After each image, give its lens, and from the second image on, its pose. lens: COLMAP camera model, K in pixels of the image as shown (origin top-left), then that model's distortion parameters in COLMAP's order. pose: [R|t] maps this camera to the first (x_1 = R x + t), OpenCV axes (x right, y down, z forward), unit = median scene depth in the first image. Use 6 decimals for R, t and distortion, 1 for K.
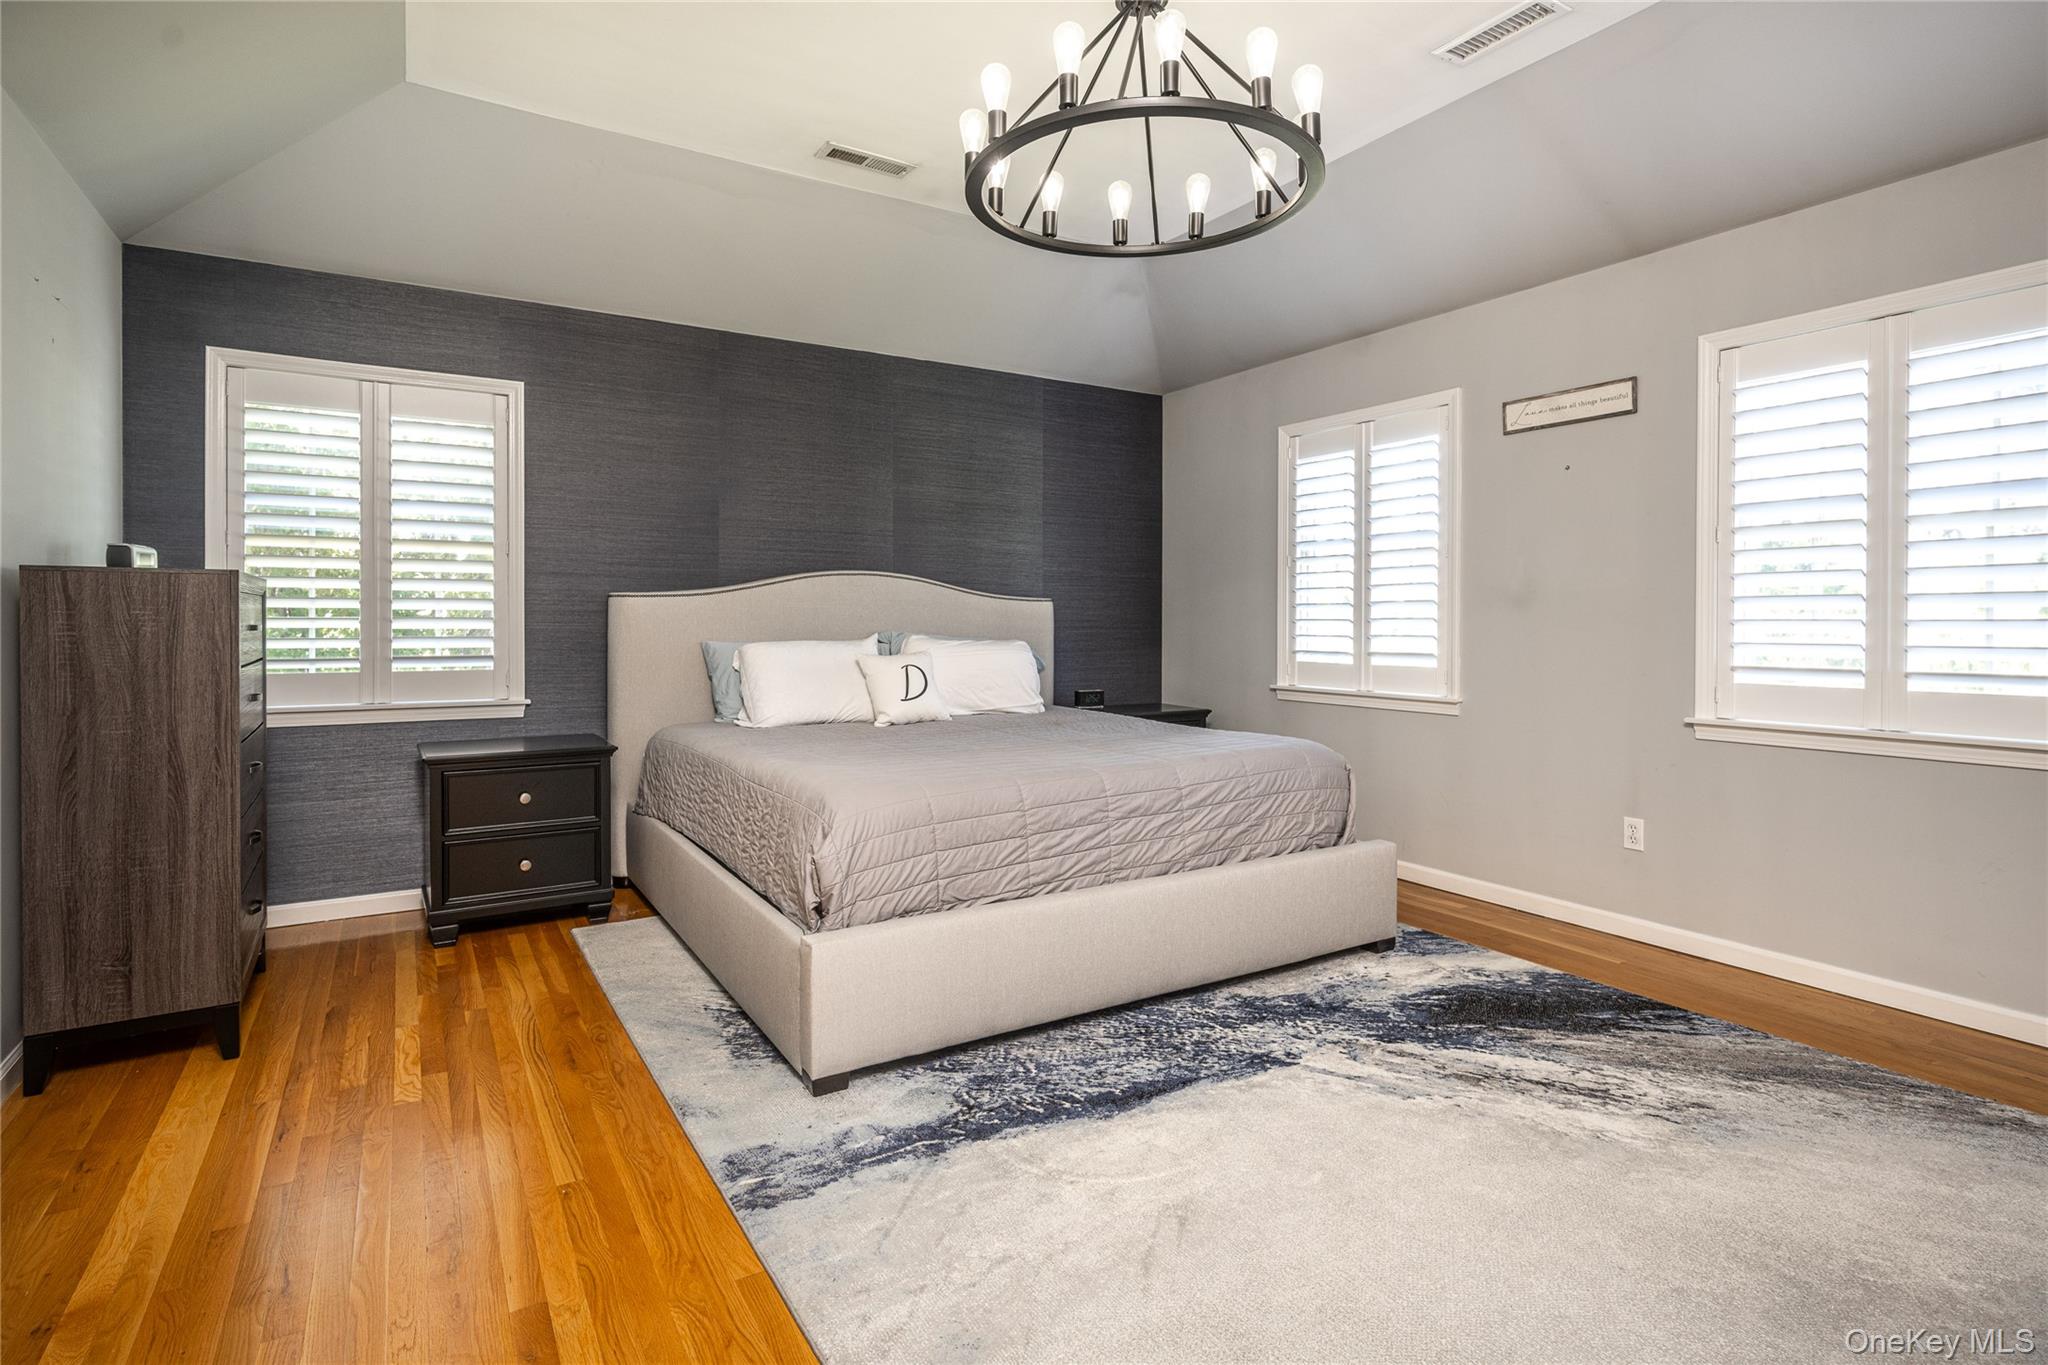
lens RADIAL K [[999.9, 0, 1026.2], [0, 999.9, 630.3], [0, 0, 1]] dist [0.001185, 0.000093]
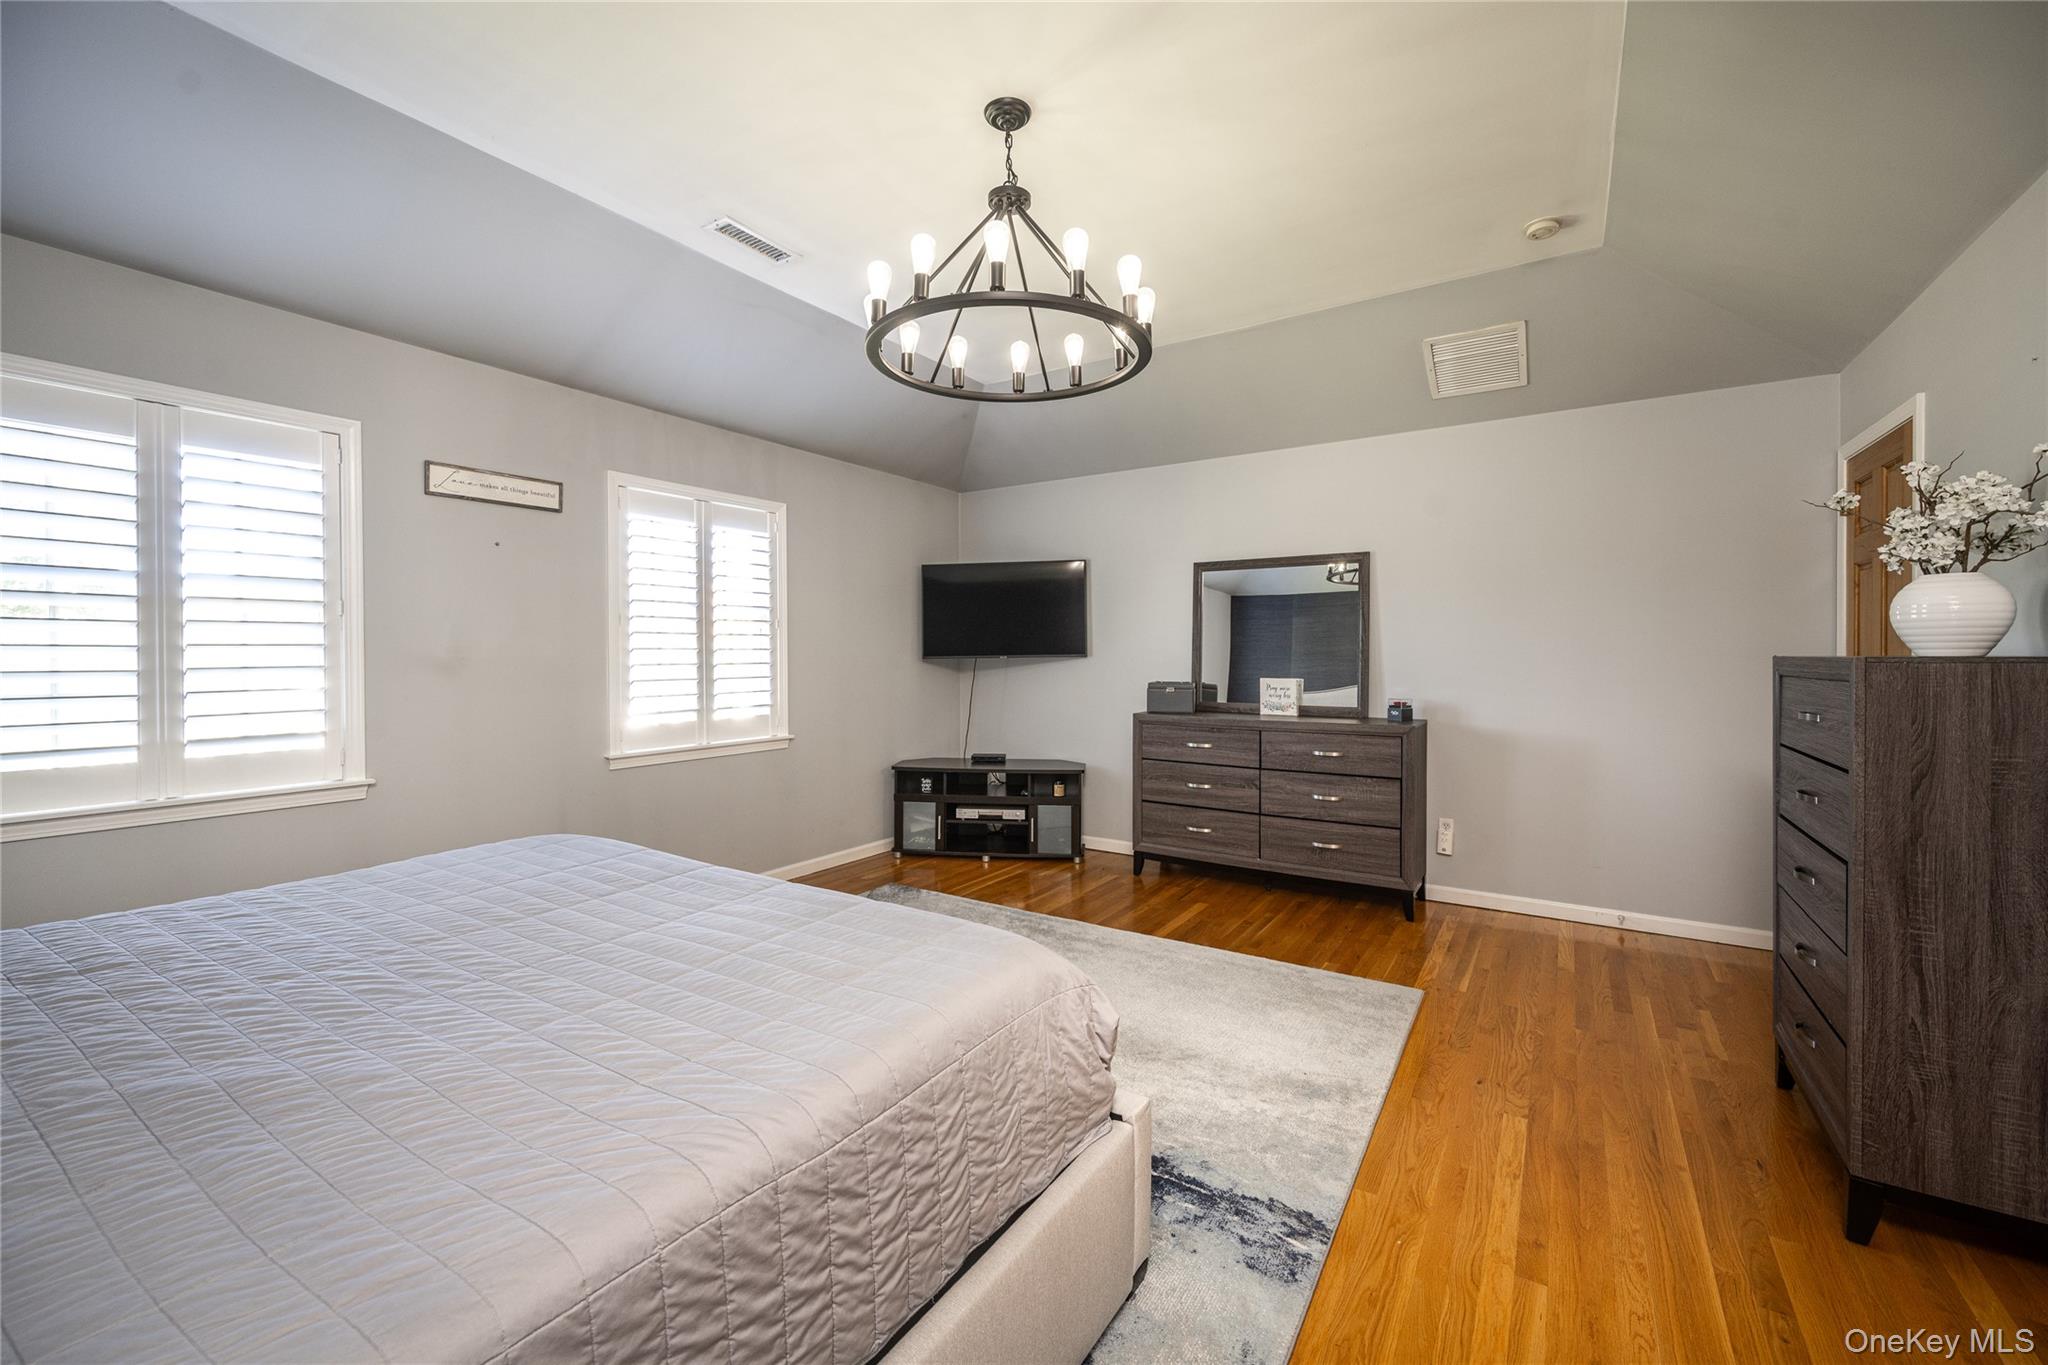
lens RADIAL K [[819.9, 0, 1014.5], [0, 819.9, 660.9], [0, 0, 1]] dist [-0.001951, -0.000072]
pose [[-0.410464, -0.010598, 0.911815, -0.652989], [0.008759, 0.999841, 0.015564, -0.059557], [-0.911835, 0.014375, -0.410305, 1.128121]]
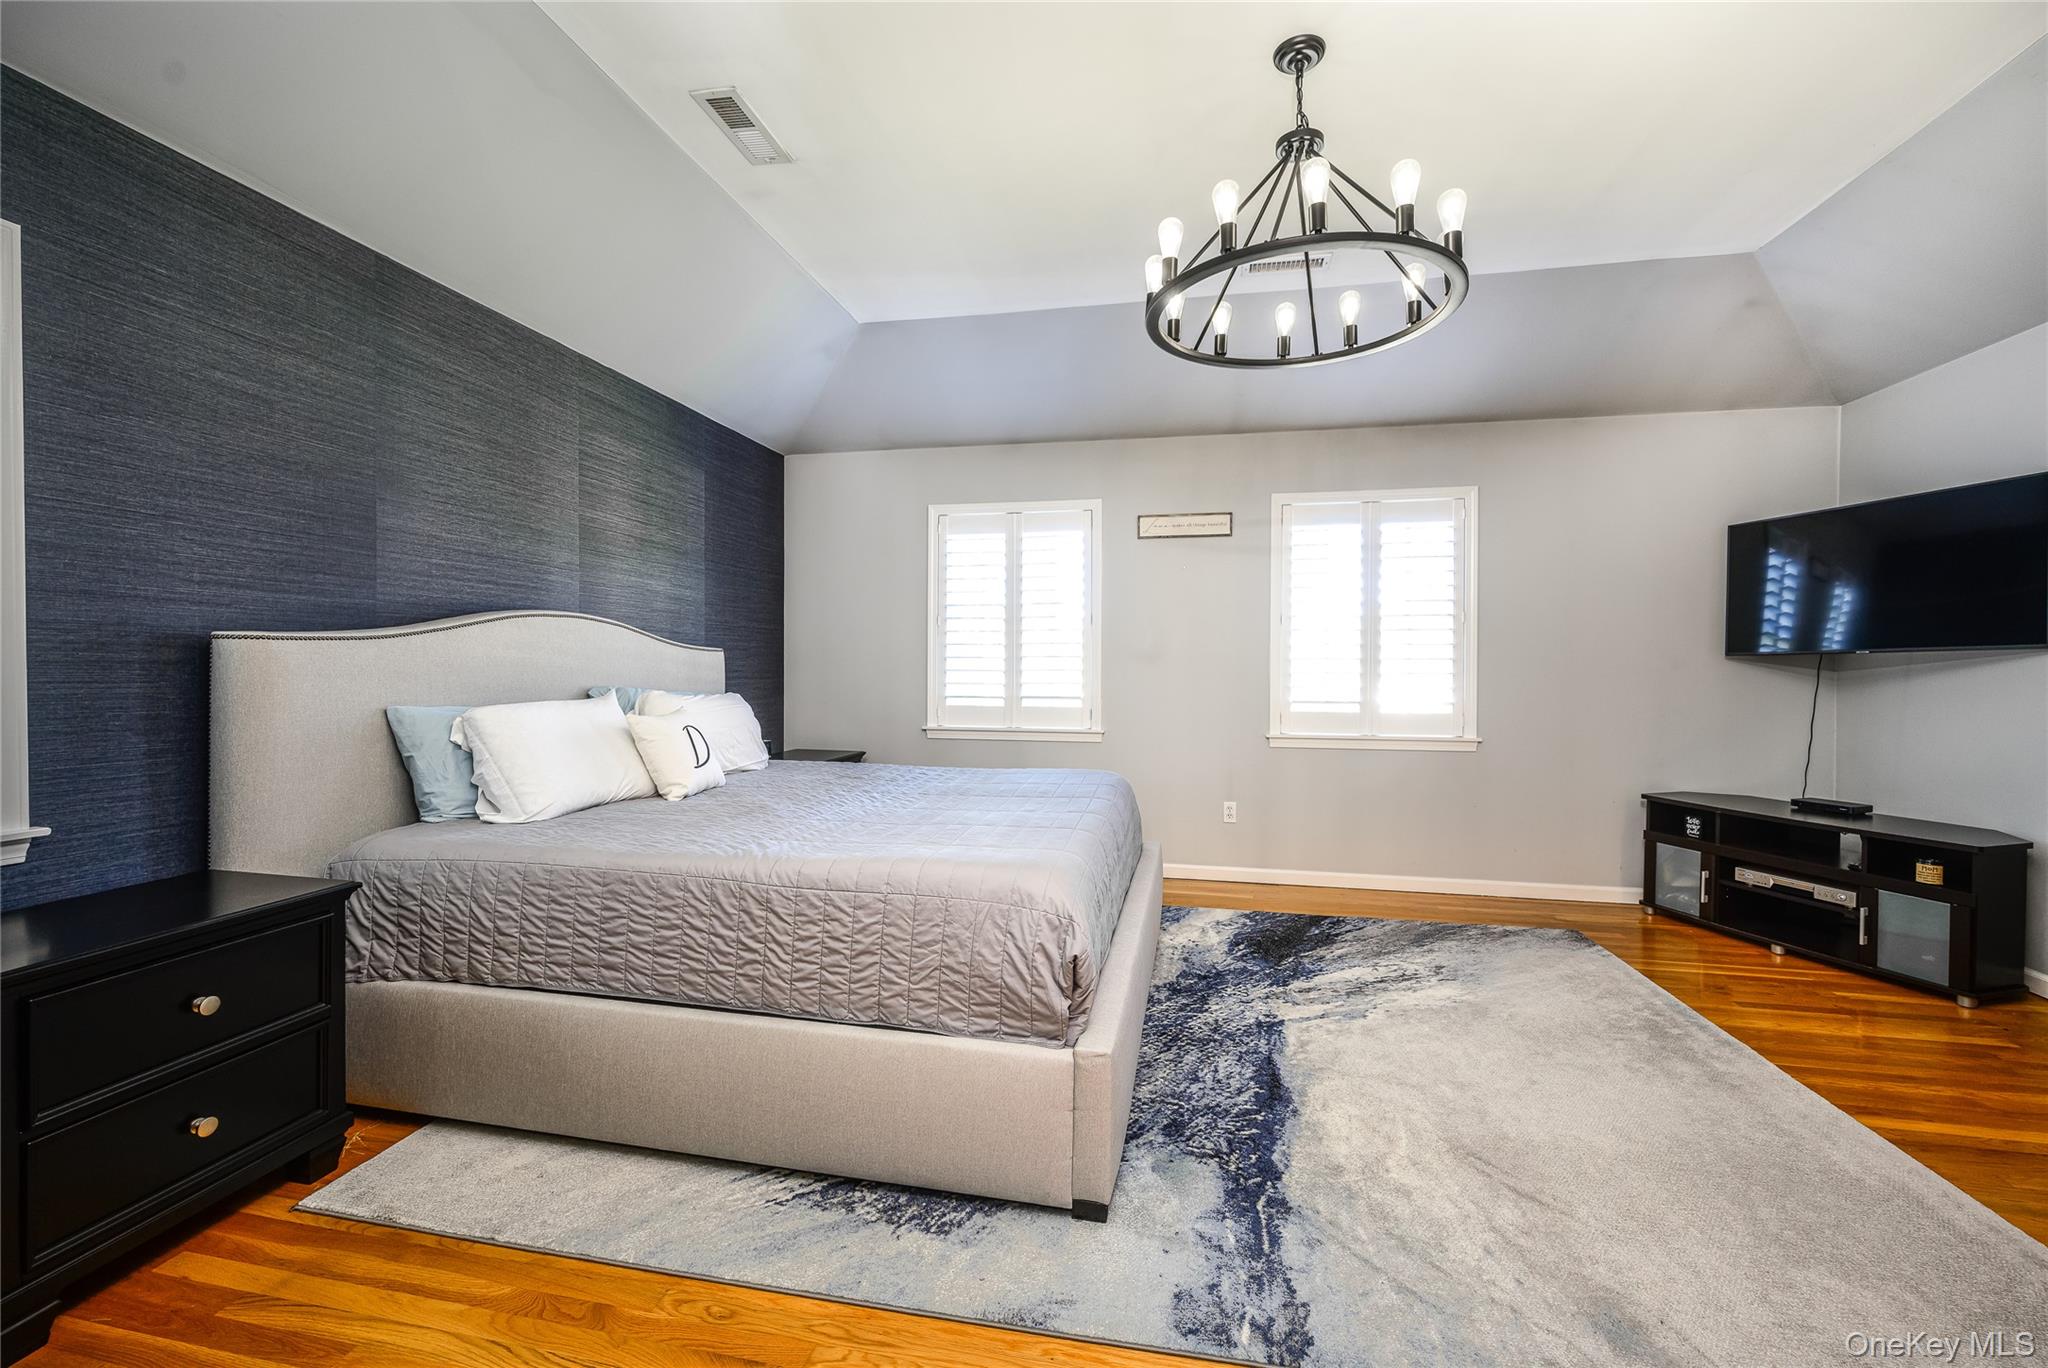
lens RADIAL K [[820.0, 0, 1026.0], [0, 820.0, 679.5], [0, 0, 1]] dist [-0.002087, -0.000348]
pose [[0.690479, -0.010996, 0.723269, -0.636371], [0.003436, 0.999923, 0.011921, -0.018786], [-0.723345, -0.005746, 0.690463, 0.451770]]
